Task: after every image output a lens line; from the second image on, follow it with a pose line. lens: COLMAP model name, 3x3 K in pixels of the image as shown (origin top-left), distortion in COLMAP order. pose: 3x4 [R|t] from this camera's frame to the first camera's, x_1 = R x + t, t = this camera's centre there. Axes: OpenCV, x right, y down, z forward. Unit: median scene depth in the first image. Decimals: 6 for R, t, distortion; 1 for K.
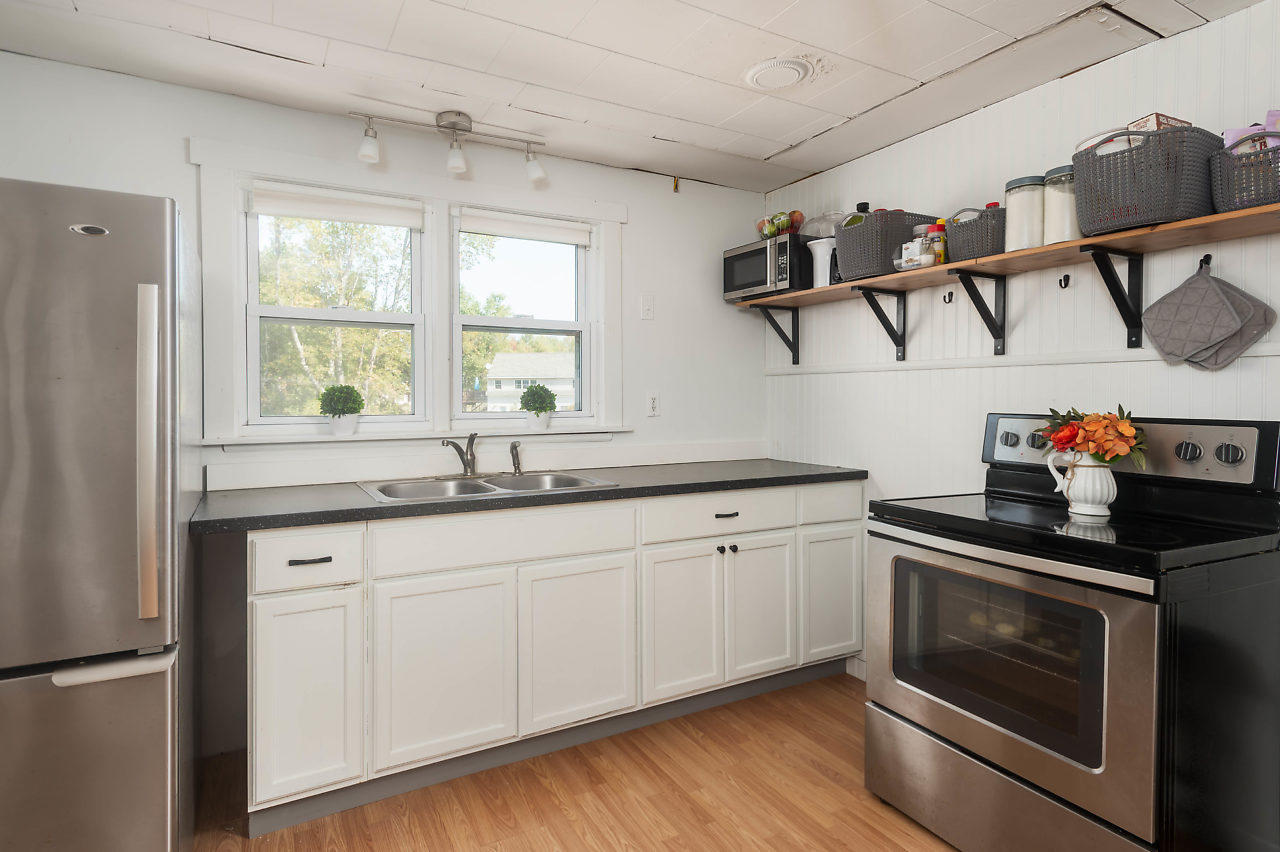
lens RADIAL K [[647.5, 0, 661.5], [0, 647.5, 401.3], [0, 0, 1]] dist [0.005352, 0.000441]
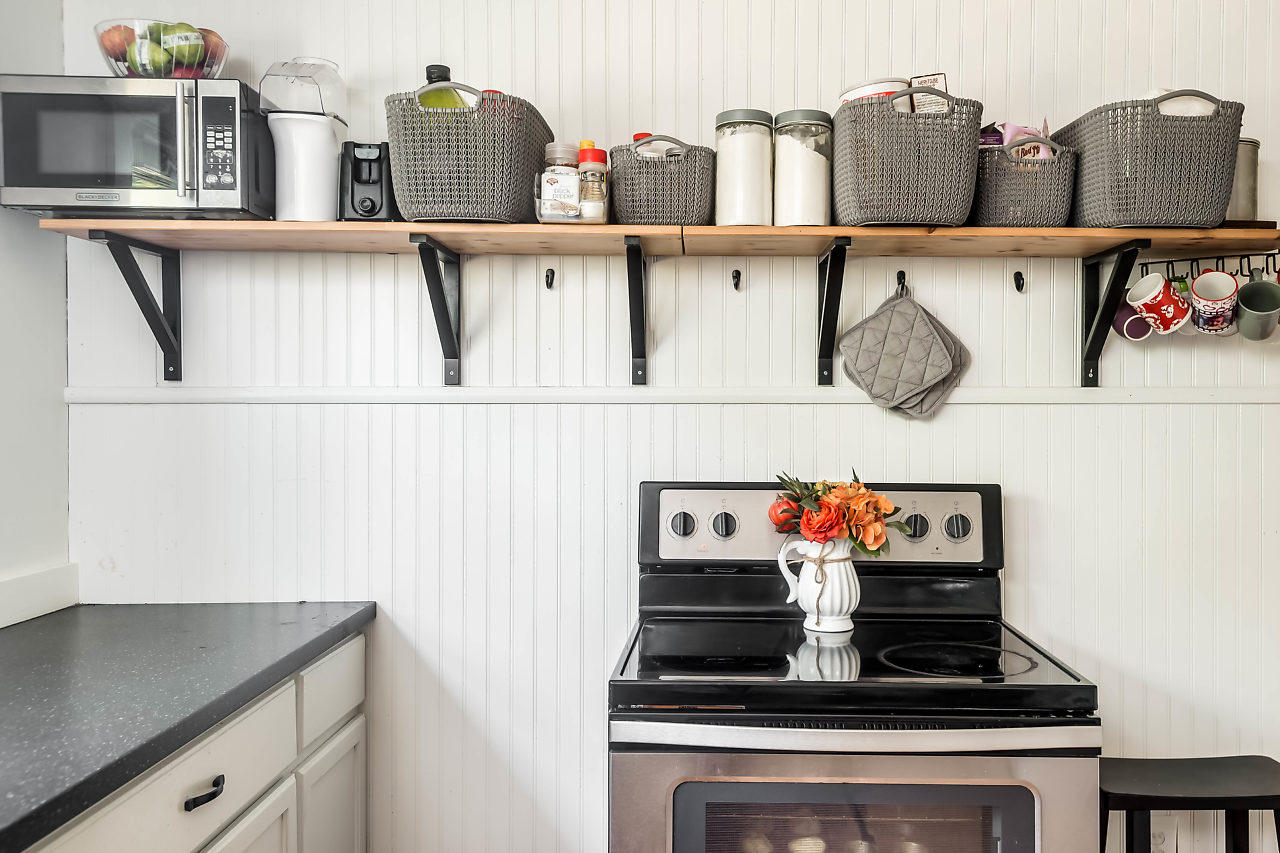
lens RADIAL K [[960.1, 0, 645.6], [0, 960.1, 414.3], [0, 0, 1]] dist [0.029607, 0.005986]
pose [[0.528454, 0.001791, 0.848960, -0.291330], [0.005881, 0.999966, -0.005770, -0.045453], [-0.848942, 0.008042, 0.528425, 0.602854]]
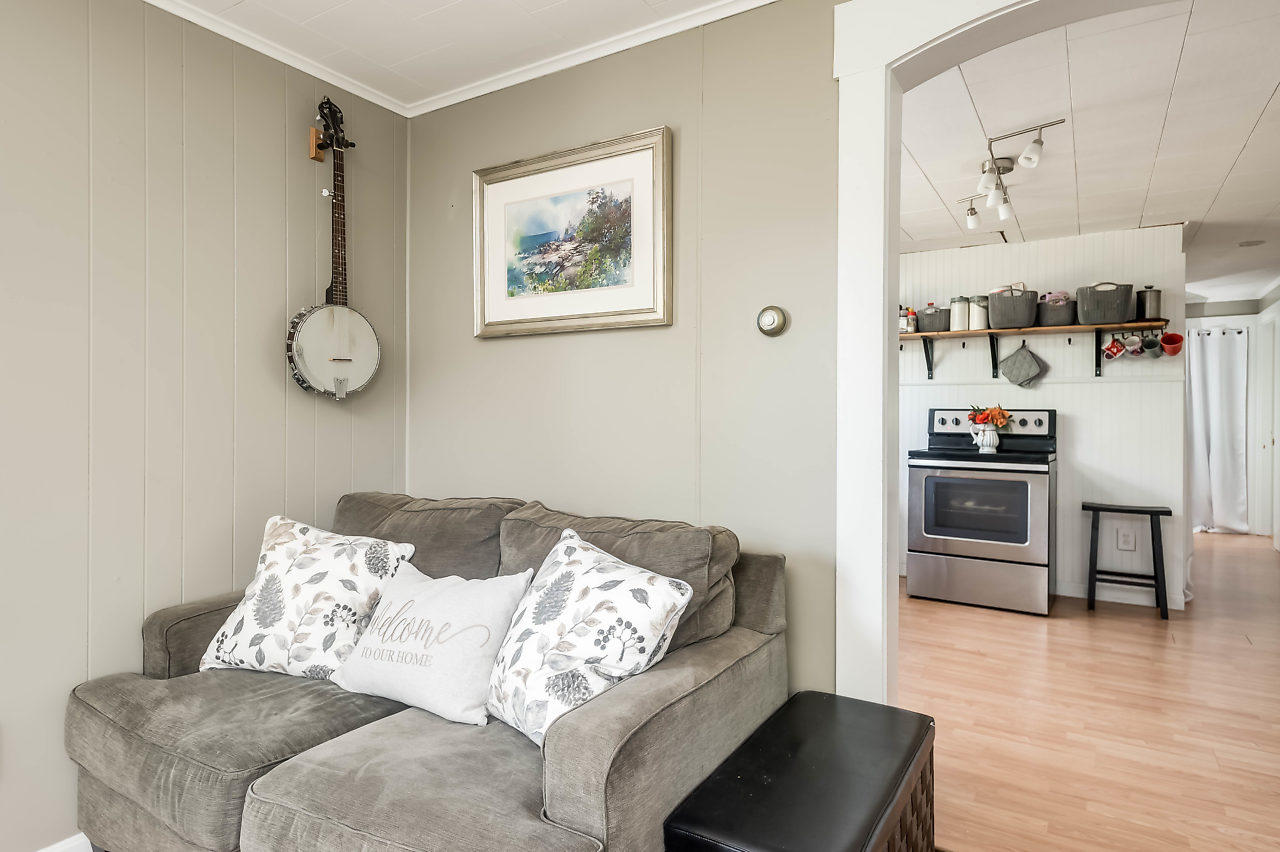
lens RADIAL K [[692.0, 0, 665.8], [0, 692.0, 415.0], [0, 0, 1]] dist [0.013211, 0.000039]
pose [[0.864468, 0.003044, 0.502679, -1.441158], [0.002323, 0.999947, -0.010050, 0.064632], [-0.502683, 0.009855, 0.864415, -0.486484]]
